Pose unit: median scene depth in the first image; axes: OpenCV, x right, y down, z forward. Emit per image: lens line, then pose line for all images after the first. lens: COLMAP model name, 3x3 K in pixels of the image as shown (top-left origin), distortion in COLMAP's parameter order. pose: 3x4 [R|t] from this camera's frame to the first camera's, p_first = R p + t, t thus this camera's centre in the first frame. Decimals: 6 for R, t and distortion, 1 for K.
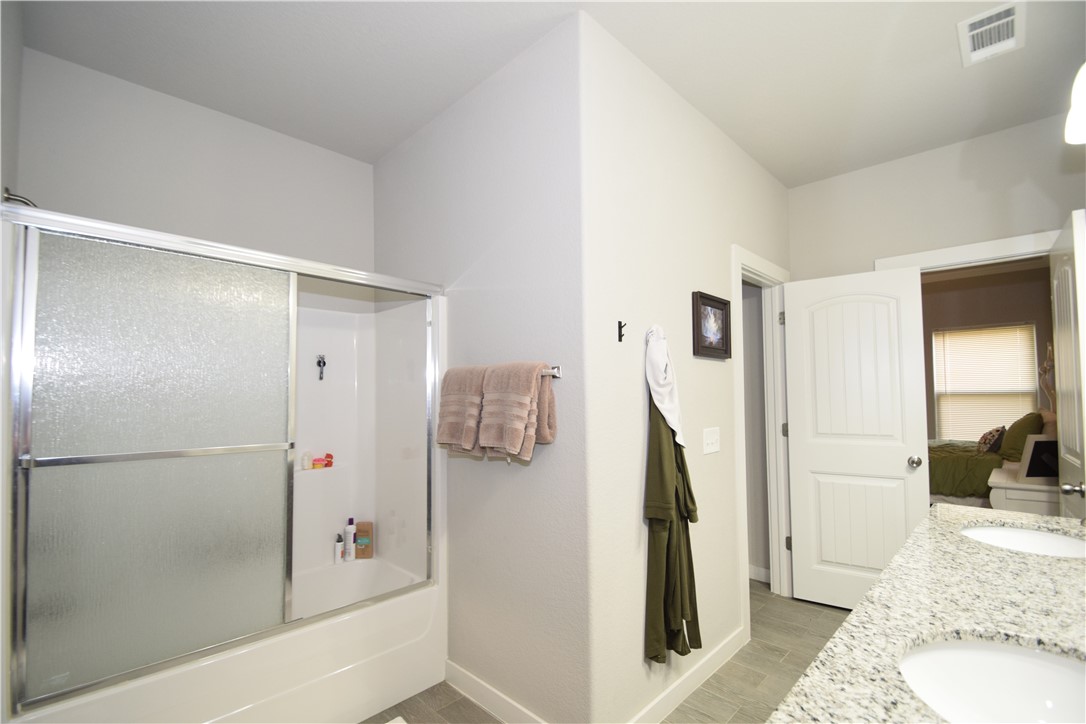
lens RADIAL K [[479.0, 0, 537.0], [0, 479.0, 377.0], [0, 0, 1]] dist [0.008115, -0.013564]
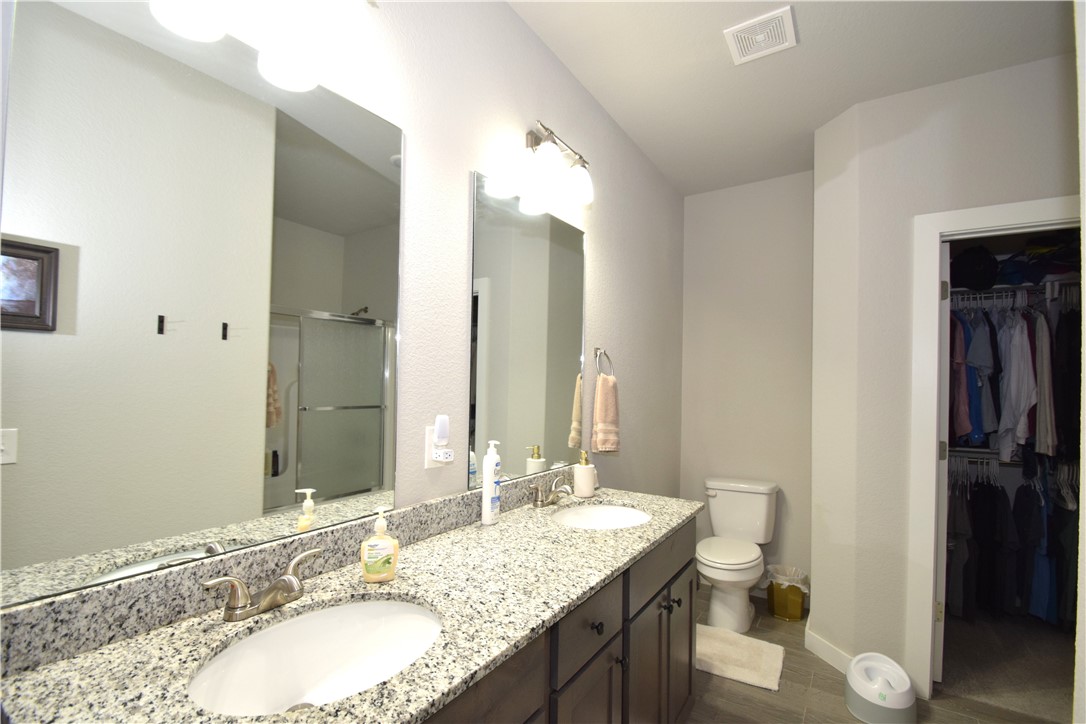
lens RADIAL K [[479.0, 0, 537.0], [0, 479.0, 377.0], [0, 0, 1]] dist [0.008115, -0.013564]
pose [[-0.981403, -0.017994, -0.191115, 1.215703], [-0.007840, 0.998523, -0.053755, 0.055601], [0.191800, -0.051257, -0.980095, 2.201217]]
